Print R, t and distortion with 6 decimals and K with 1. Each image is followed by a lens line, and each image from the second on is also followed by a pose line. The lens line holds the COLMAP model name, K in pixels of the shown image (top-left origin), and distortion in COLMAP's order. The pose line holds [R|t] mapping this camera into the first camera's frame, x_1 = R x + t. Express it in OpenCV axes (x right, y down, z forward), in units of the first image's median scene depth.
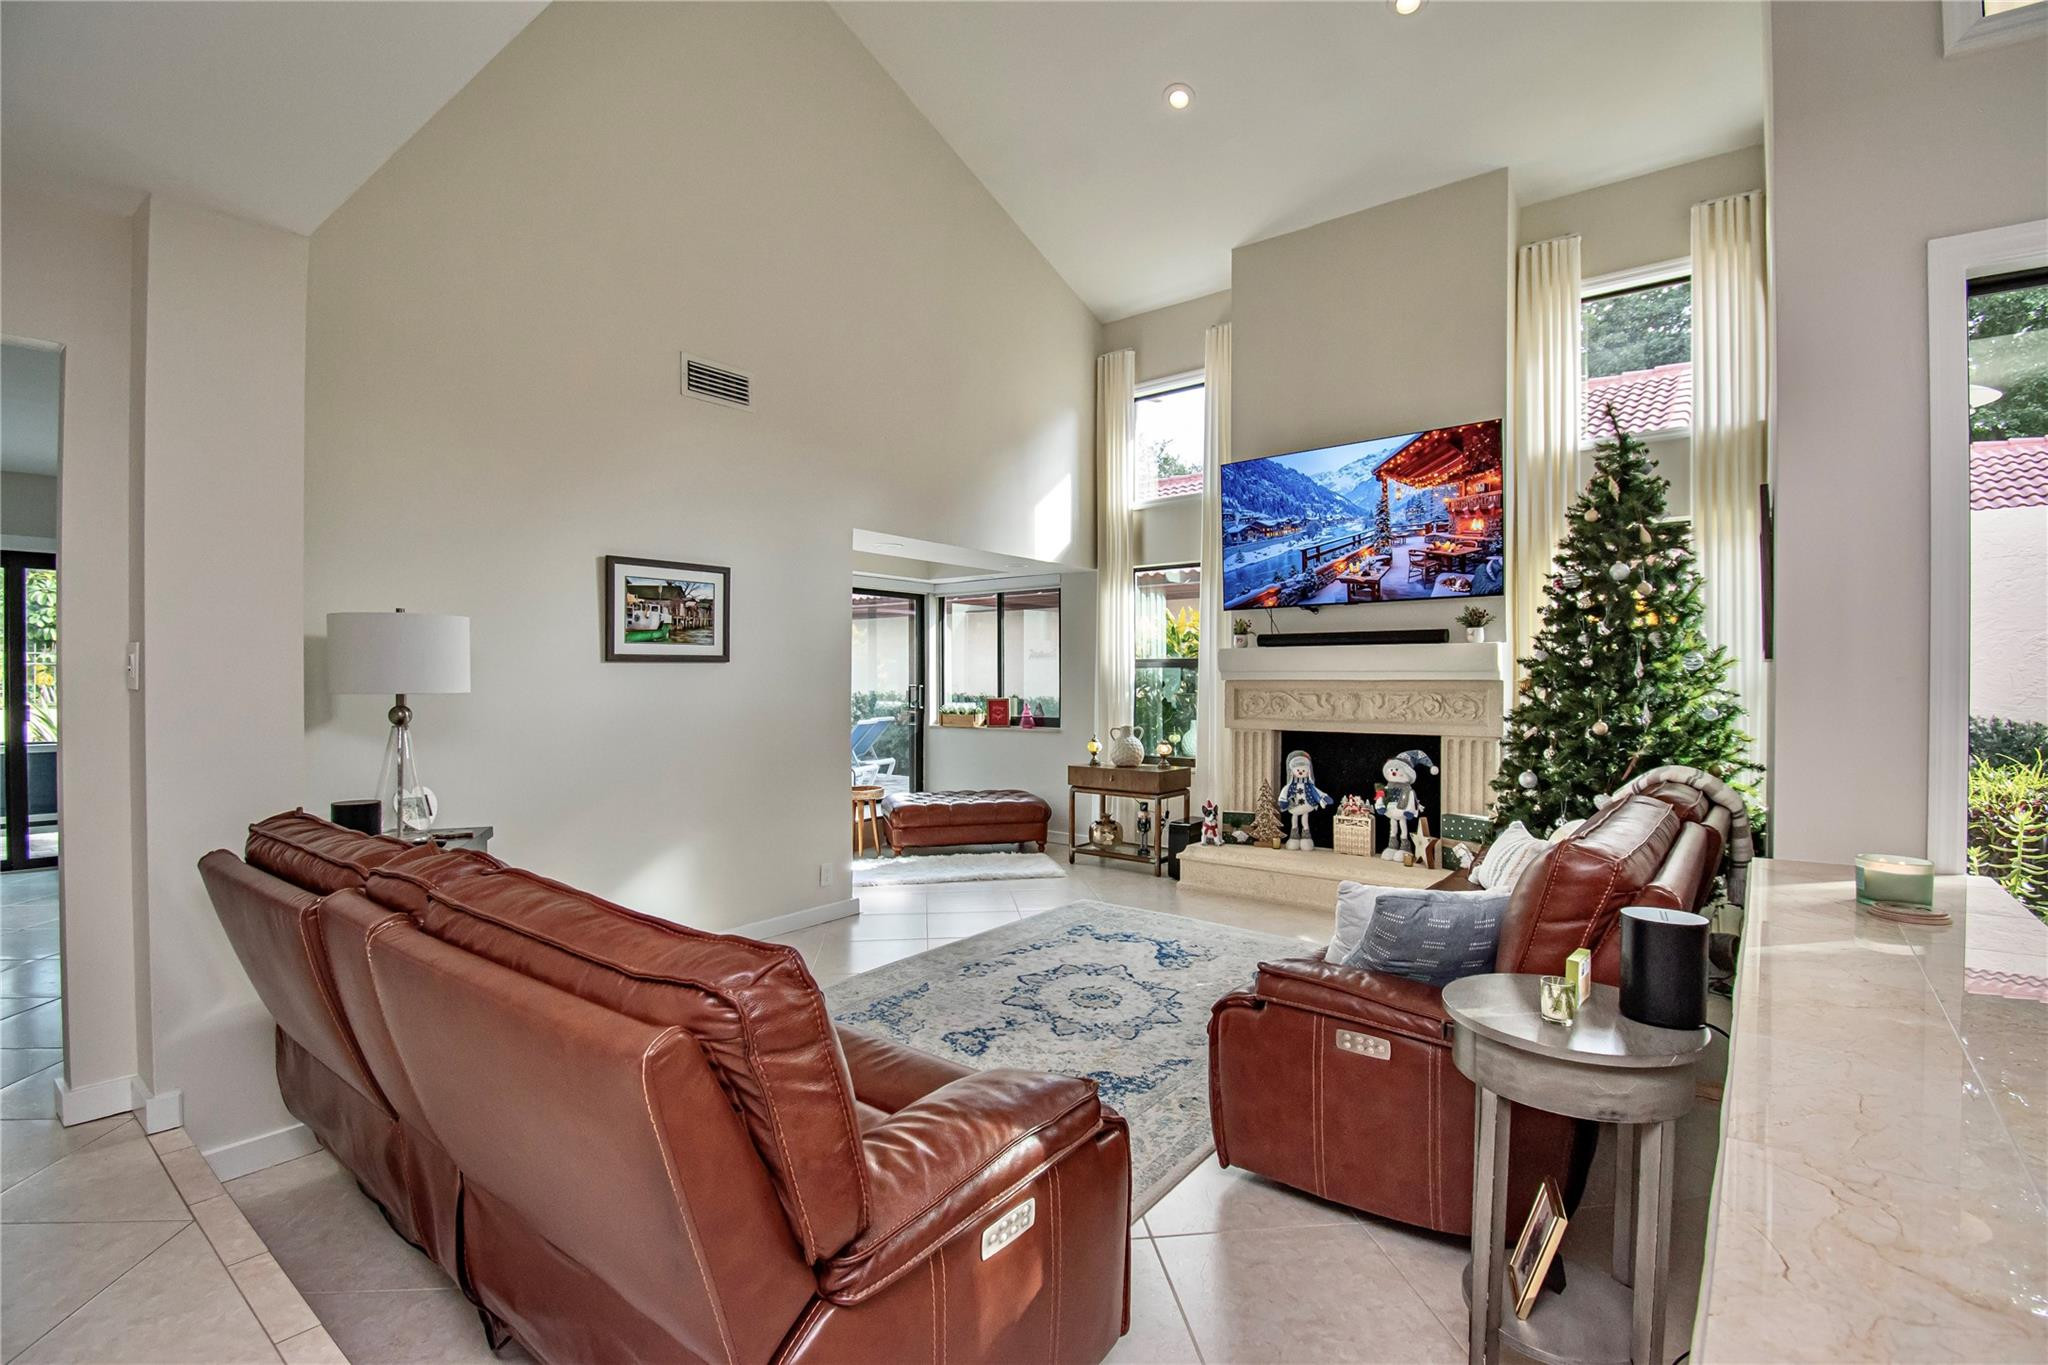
lens RADIAL K [[917.5, 0, 1030.2], [0, 917.5, 688.2], [0, 0, 1]] dist [0.010347, -0.016941]
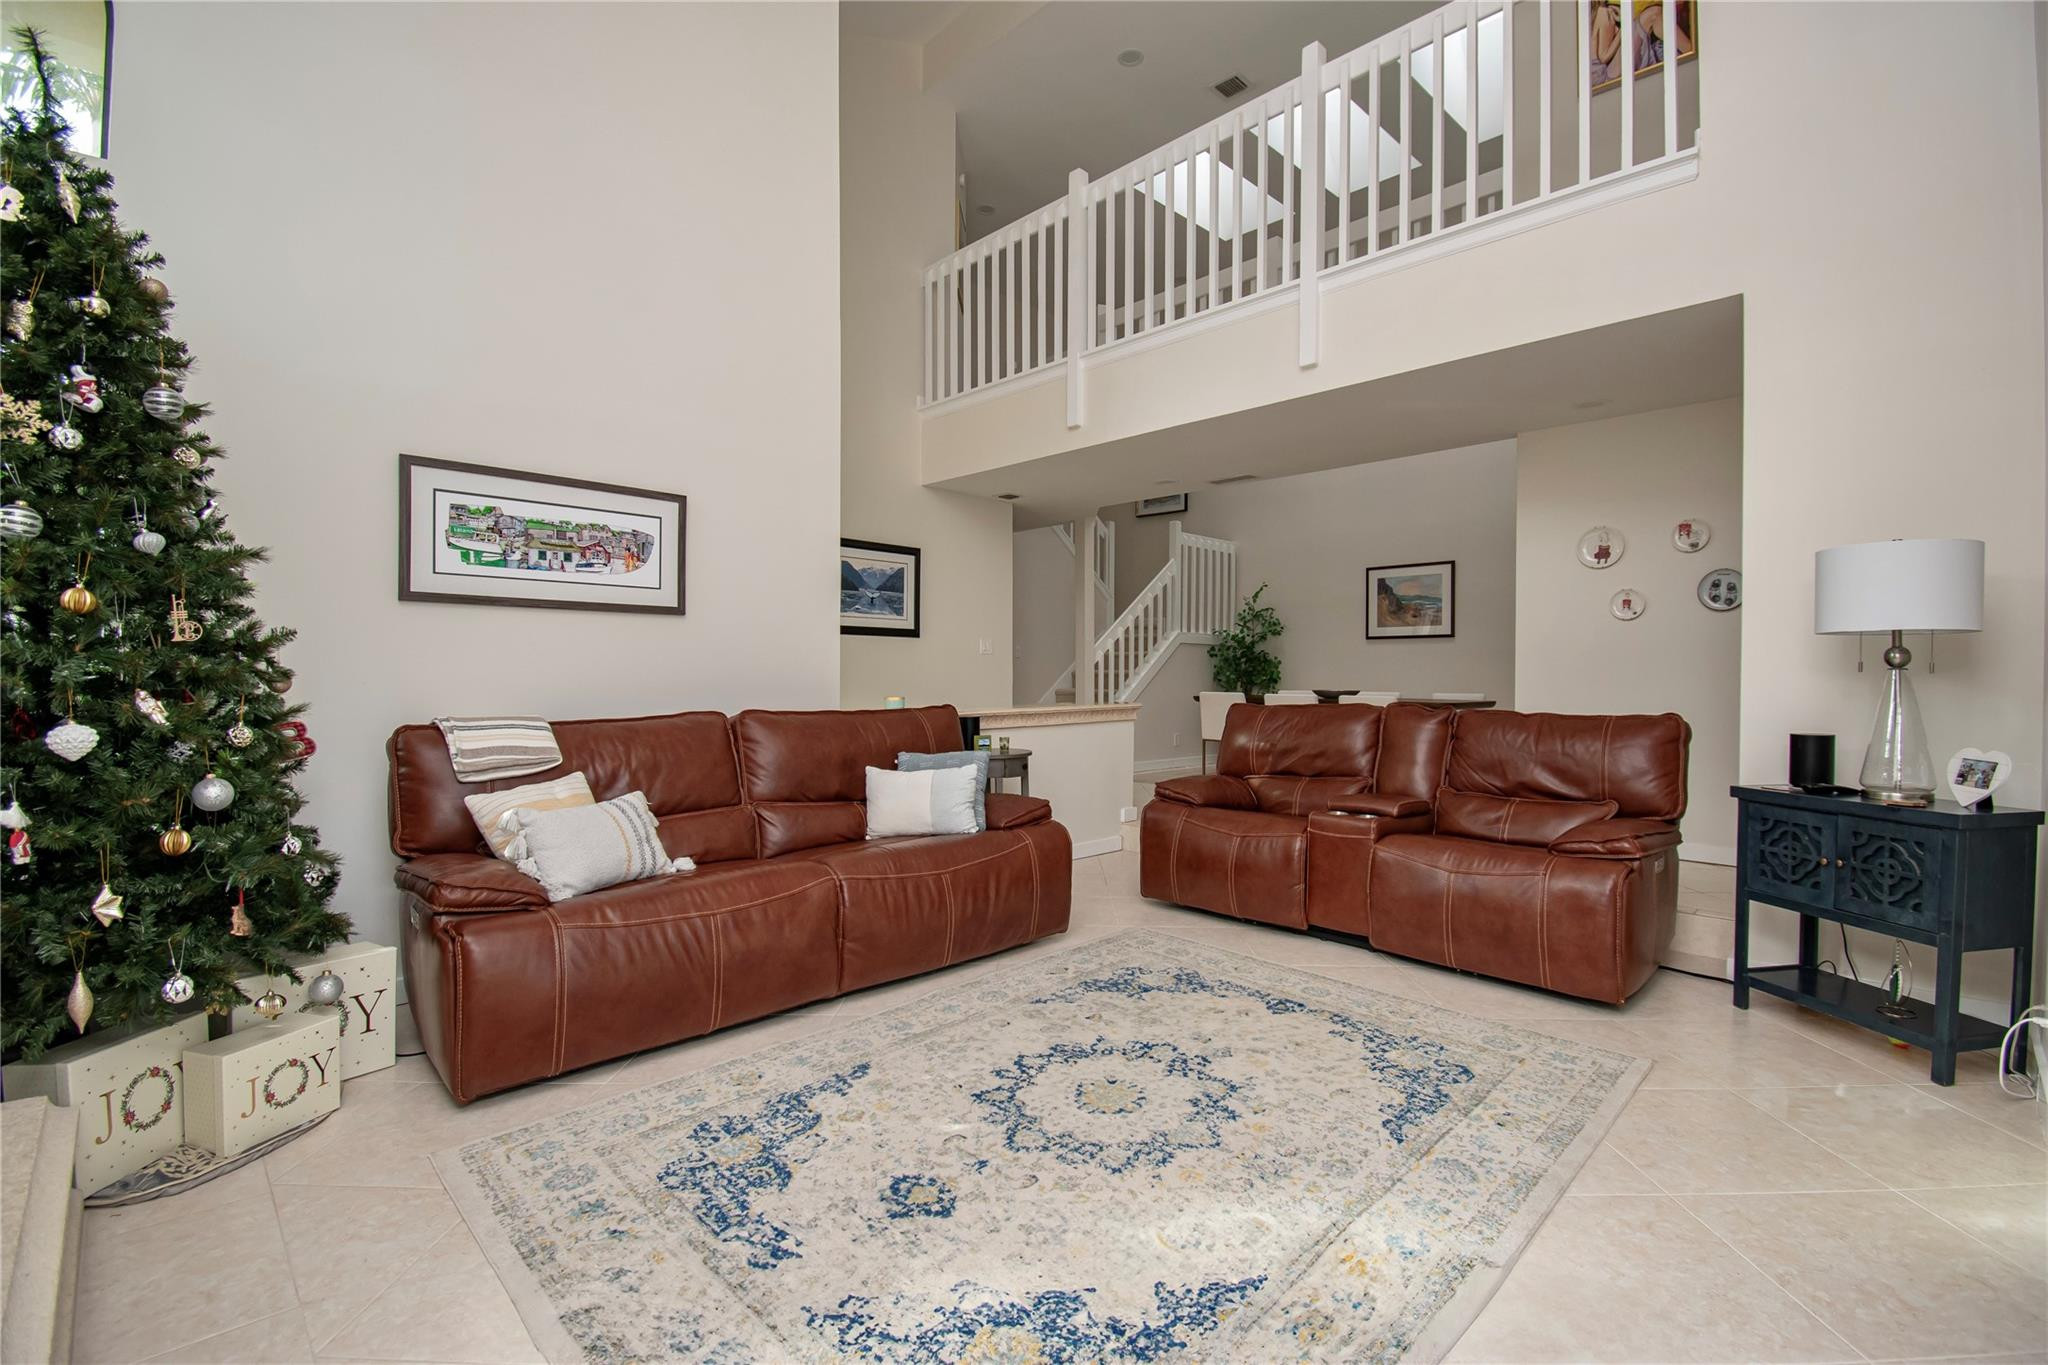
lens RADIAL K [[917.5, 0, 1026.7], [0, 917.5, 681.7], [0, 0, 1]] dist [0.010347, -0.016941]
pose [[-0.991486, -0.004480, 0.130138, 0.030791], [-0.002165, 0.999837, 0.017923, 0.023529], [-0.130197, 0.017489, -0.991334, 1.186068]]
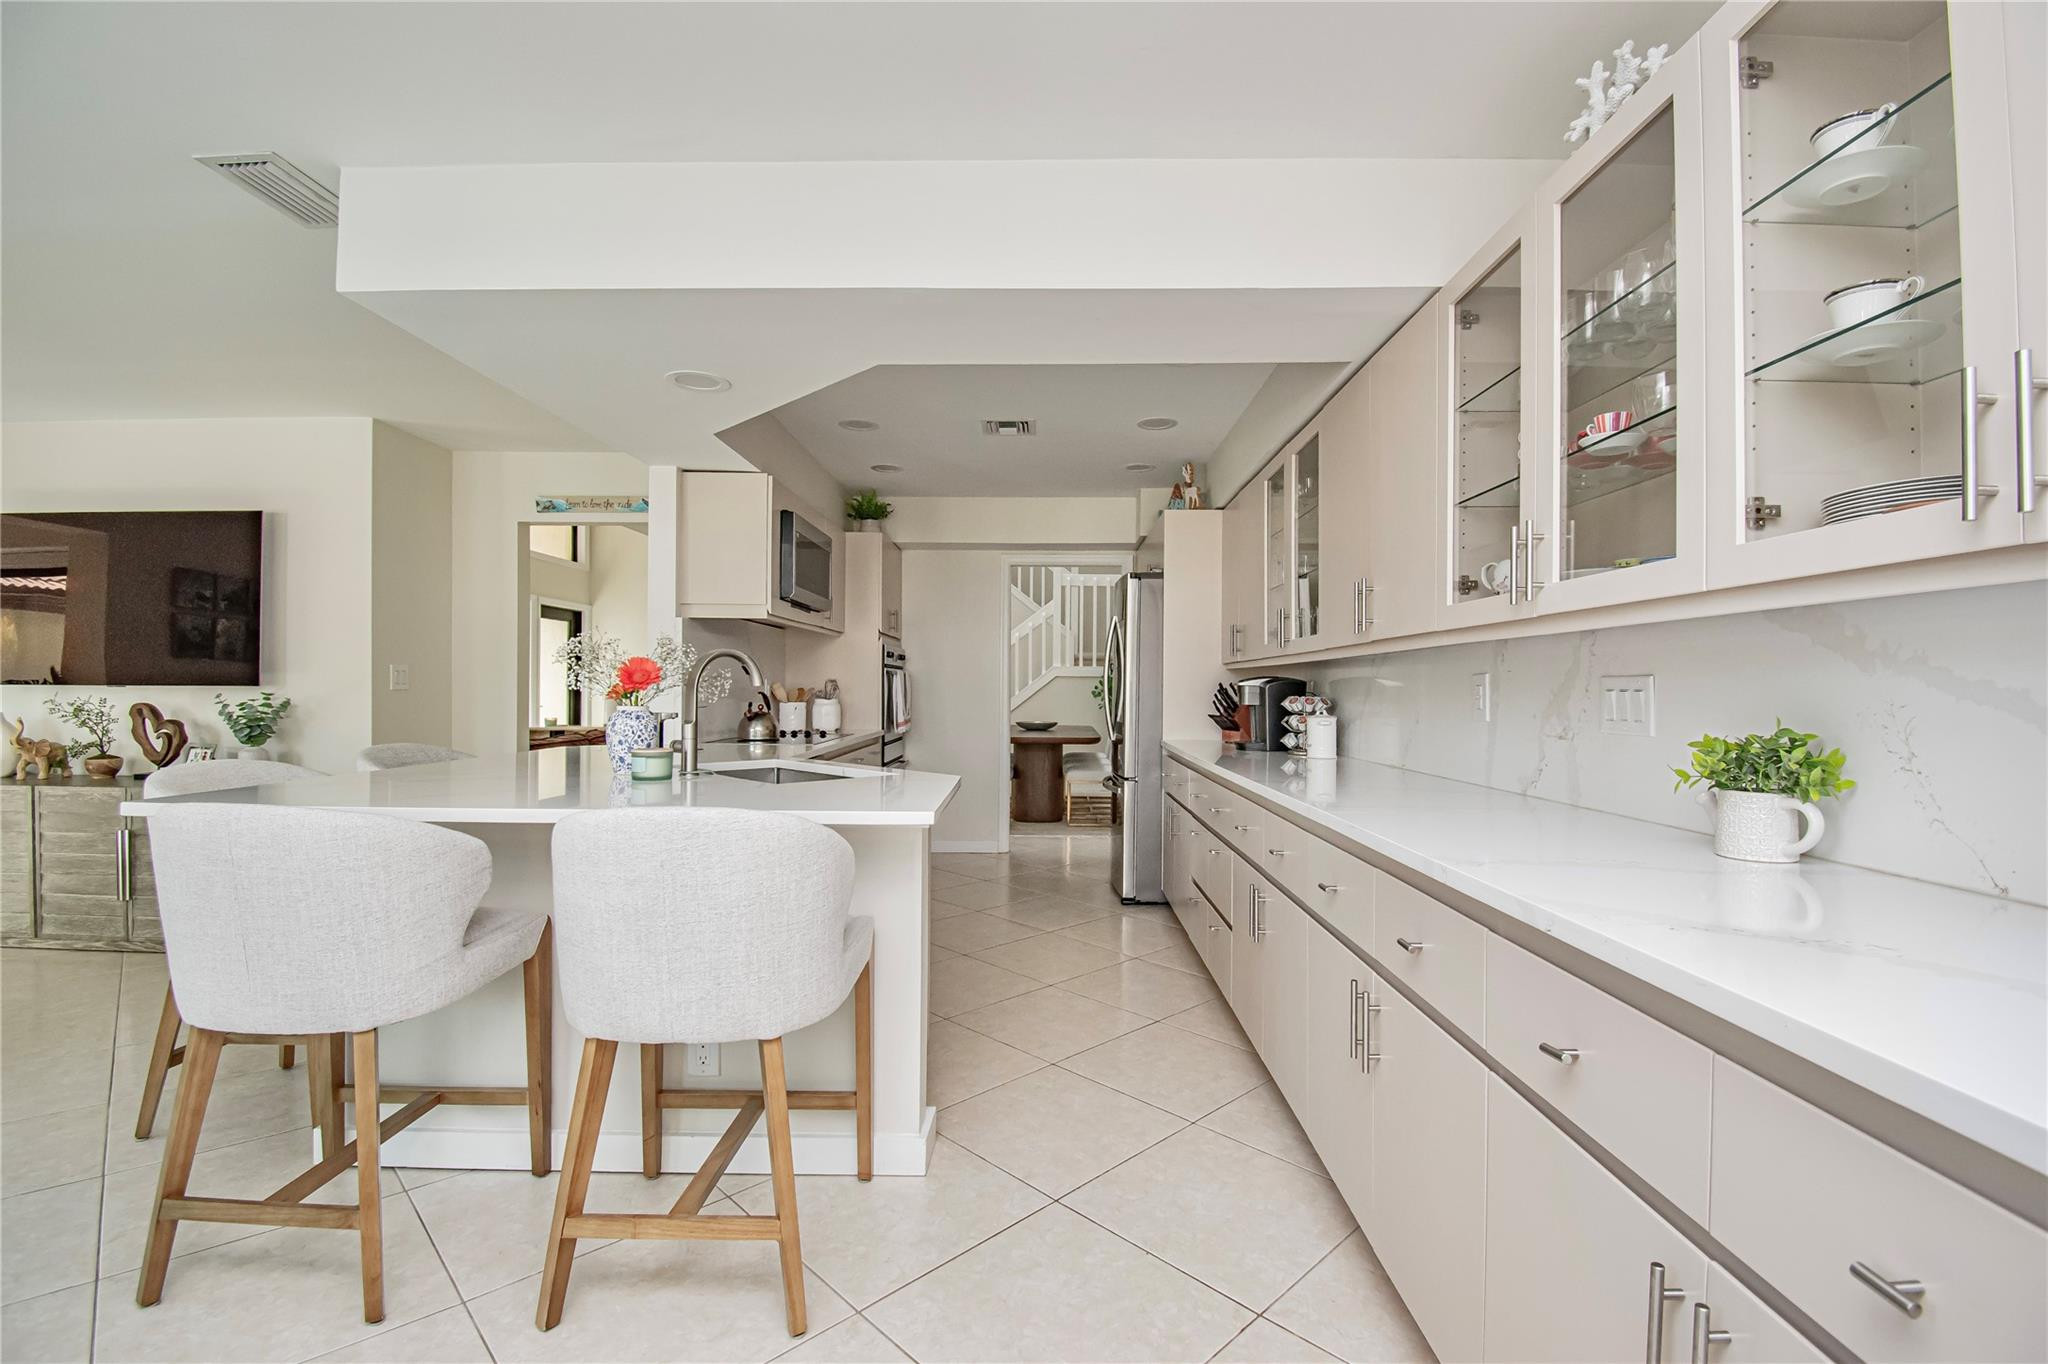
lens RADIAL K [[917.5, 0, 1029.8], [0, 917.5, 681.9], [0, 0, 1]] dist [0.010347, -0.016941]
pose [[-0.617532, 0.007183, 0.786513, -1.502212], [0.001766, 0.999968, -0.007746, 0.005996], [-0.786544, -0.003394, -0.617525, 0.621710]]
